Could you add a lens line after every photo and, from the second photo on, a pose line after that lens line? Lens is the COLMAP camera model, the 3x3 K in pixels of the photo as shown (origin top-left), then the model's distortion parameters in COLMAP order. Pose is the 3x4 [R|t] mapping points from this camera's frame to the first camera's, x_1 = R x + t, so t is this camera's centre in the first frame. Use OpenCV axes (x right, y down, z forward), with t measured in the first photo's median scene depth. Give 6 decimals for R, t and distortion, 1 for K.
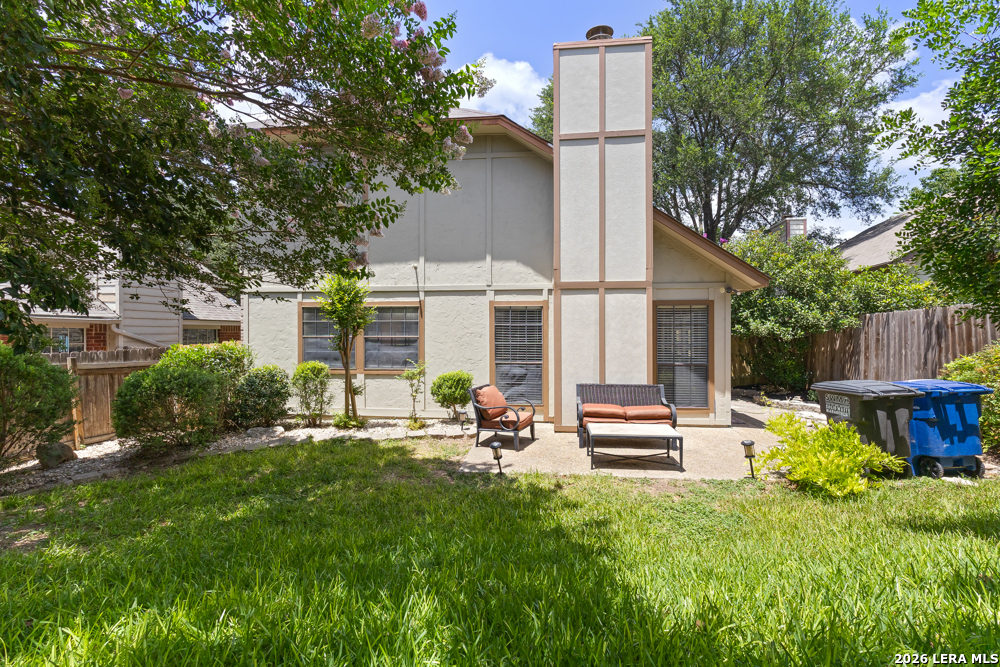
lens RADIAL K [[463.7, 0, 500.9], [0, 463.7, 336.5], [0, 0, 1]] dist [-0.002637, 0.000448]
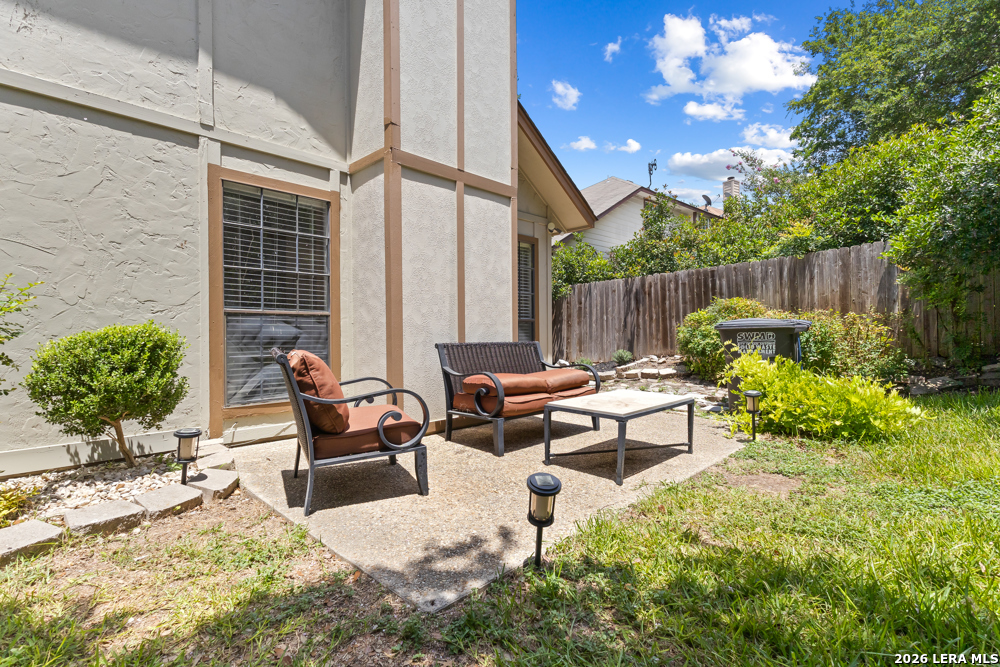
lens RADIAL K [[463.7, 0, 497.6], [0, 463.7, 333.0], [0, 0, 1]] dist [-0.002637, 0.000448]
pose [[0.612183, 0.001428, 0.790715, -0.198184], [0.014709, 0.999805, -0.013194, 0.087250], [-0.790579, 0.019707, 0.612043, 0.545616]]
